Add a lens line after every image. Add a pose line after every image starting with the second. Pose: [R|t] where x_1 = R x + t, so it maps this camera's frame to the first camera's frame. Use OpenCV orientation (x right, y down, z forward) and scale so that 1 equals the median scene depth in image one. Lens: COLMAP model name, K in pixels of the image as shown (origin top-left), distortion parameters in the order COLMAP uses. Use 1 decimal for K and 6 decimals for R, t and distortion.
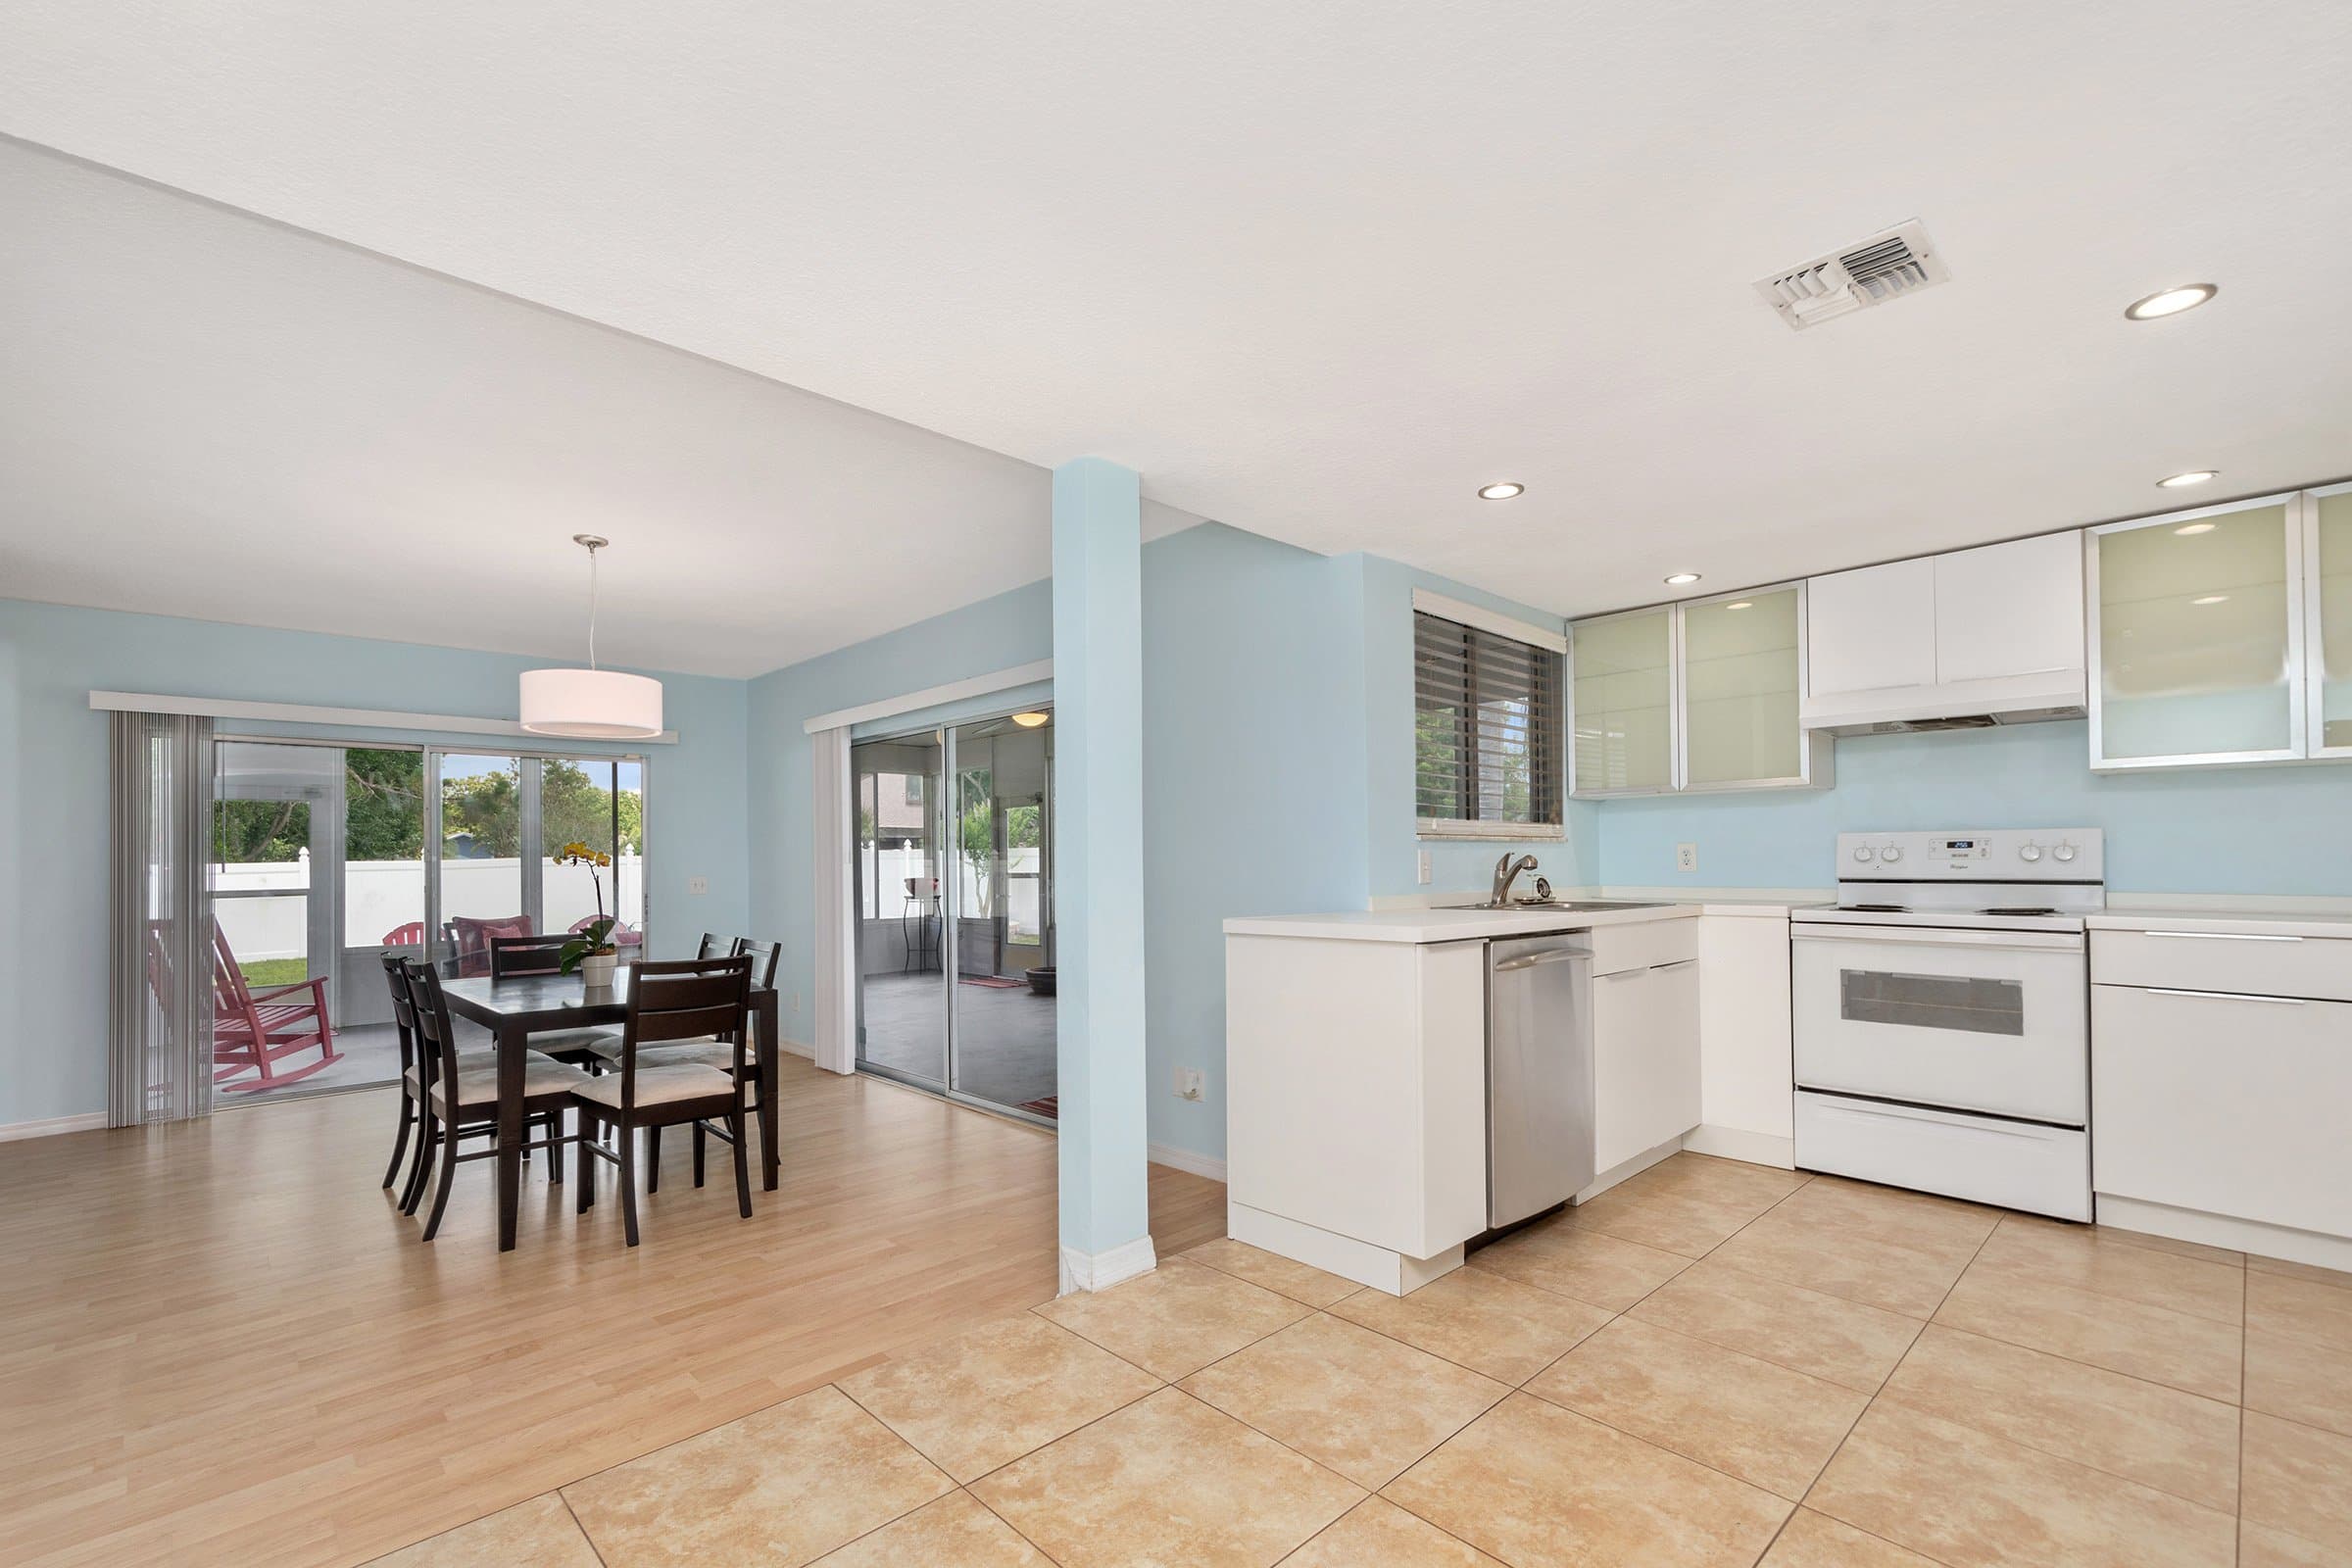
lens RADIAL K [[1032.9, 0, 1156.5], [0, 1032.9, 844.7], [0, 0, 1]] dist [0.031483, -0.016448]
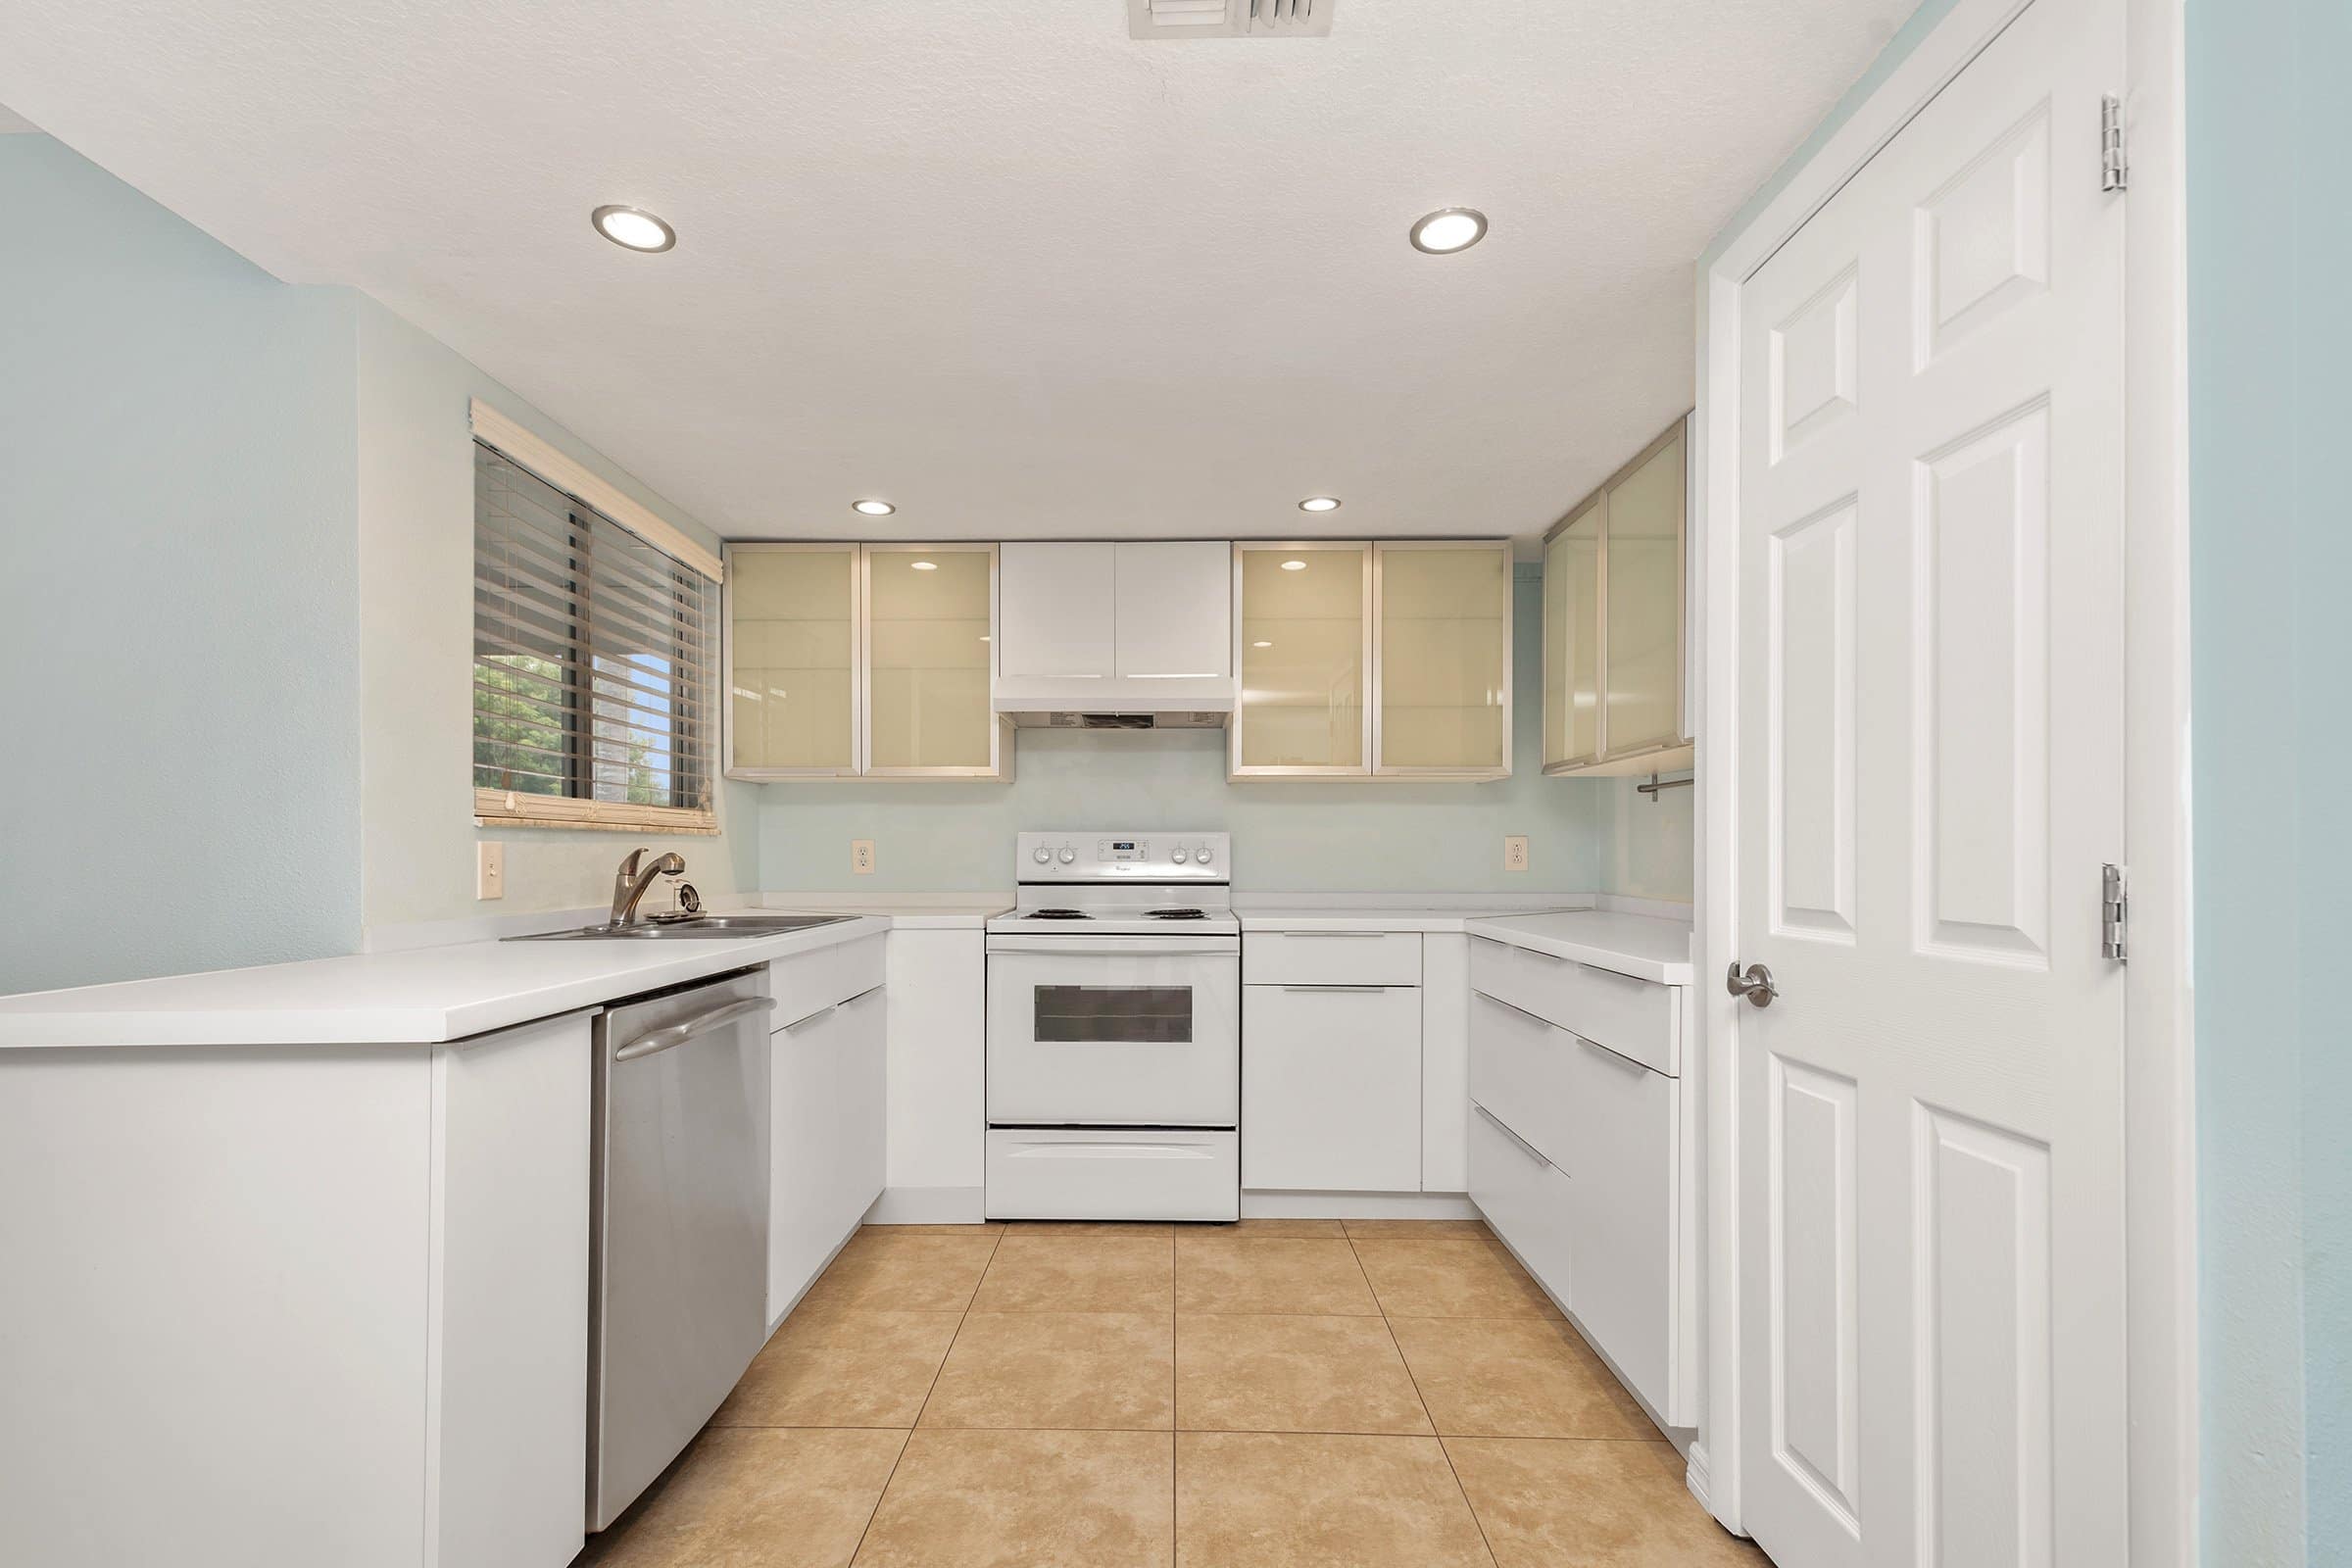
lens RADIAL K [[1036.5, 0, 1156.9], [0, 1036.5, 854.2], [0, 0, 1]] dist [0.028296, -0.009914]
pose [[0.701161, 0.007980, 0.712959, 0.098616], [-0.017015, 0.999840, 0.005543, 0.001751], [-0.712800, -0.016017, 0.701184, 0.303751]]
